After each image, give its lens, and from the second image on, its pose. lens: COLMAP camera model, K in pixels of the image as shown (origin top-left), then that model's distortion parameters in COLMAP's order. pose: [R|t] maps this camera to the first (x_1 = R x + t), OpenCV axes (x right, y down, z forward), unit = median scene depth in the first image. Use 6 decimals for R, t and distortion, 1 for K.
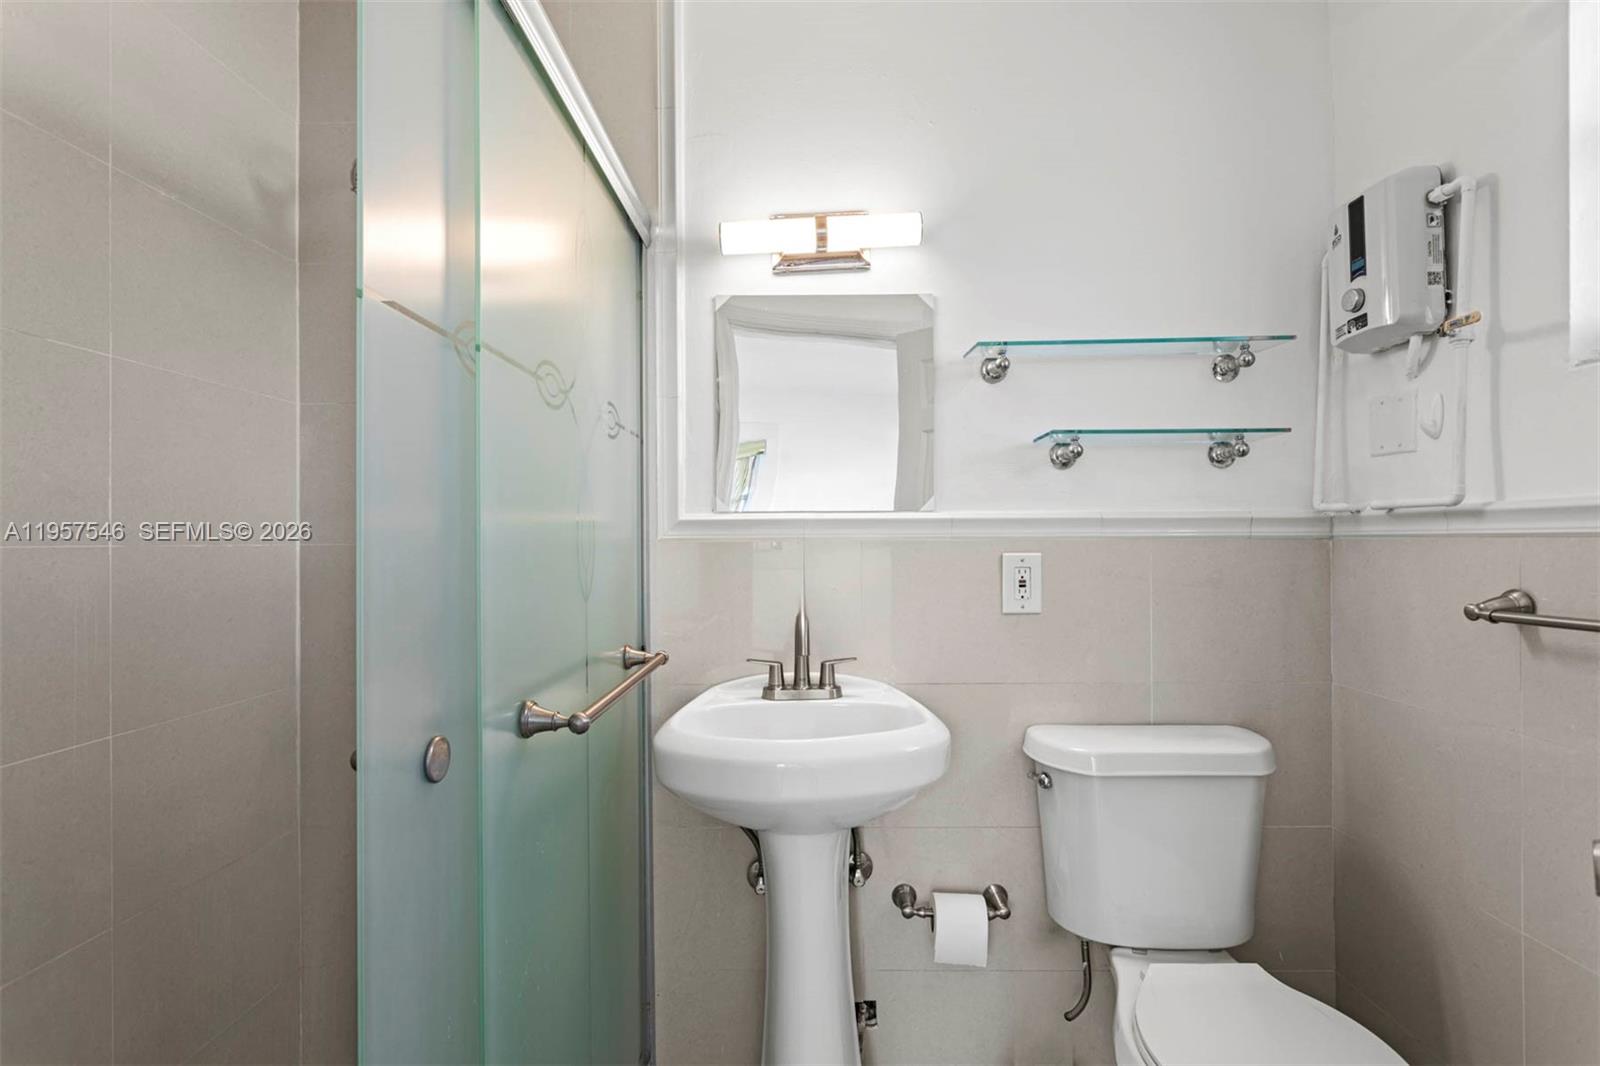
lens RADIAL K [[769.8, 0, 795.4], [0, 769.8, 538.5], [0, 0, 1]] dist [-0.010213, 0.001461]
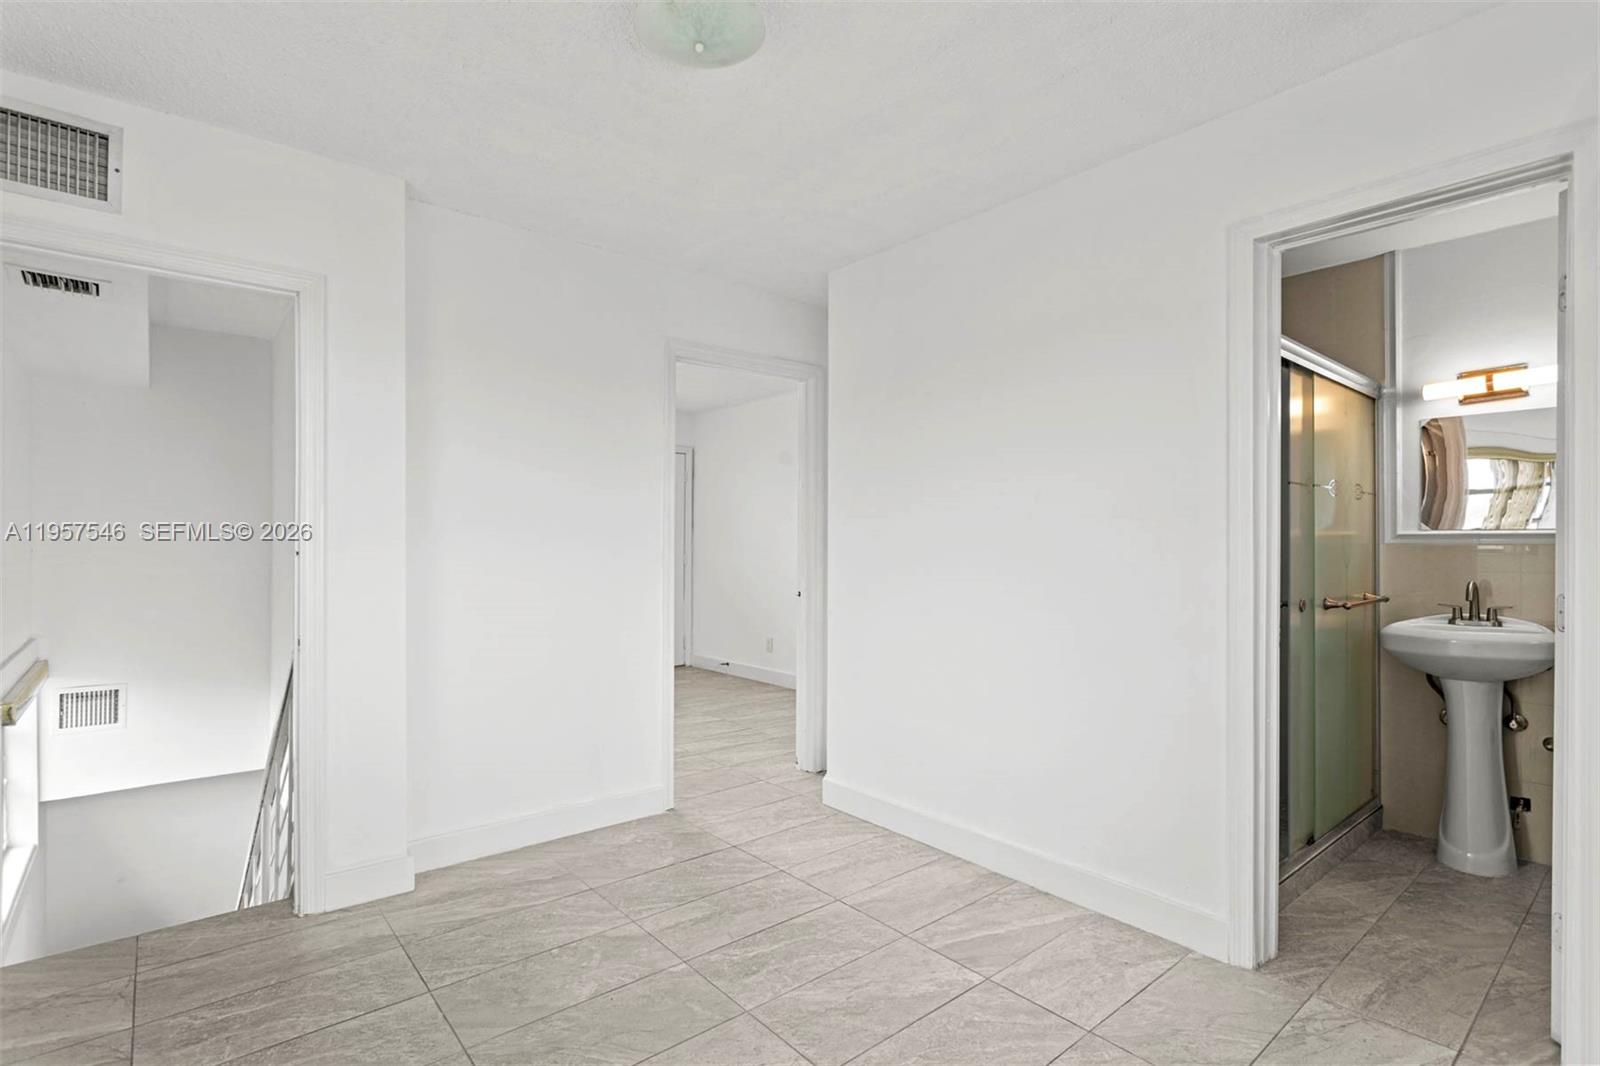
lens RADIAL K [[769.8, 0, 795.4], [0, 769.8, 538.5], [0, 0, 1]] dist [-0.010213, 0.001461]
pose [[0.662036, 0.002287, -0.749468, 0.314089], [-0.008677, 0.999952, -0.004613, 0.010268], [0.749422, 0.009557, 0.662024, -1.539391]]
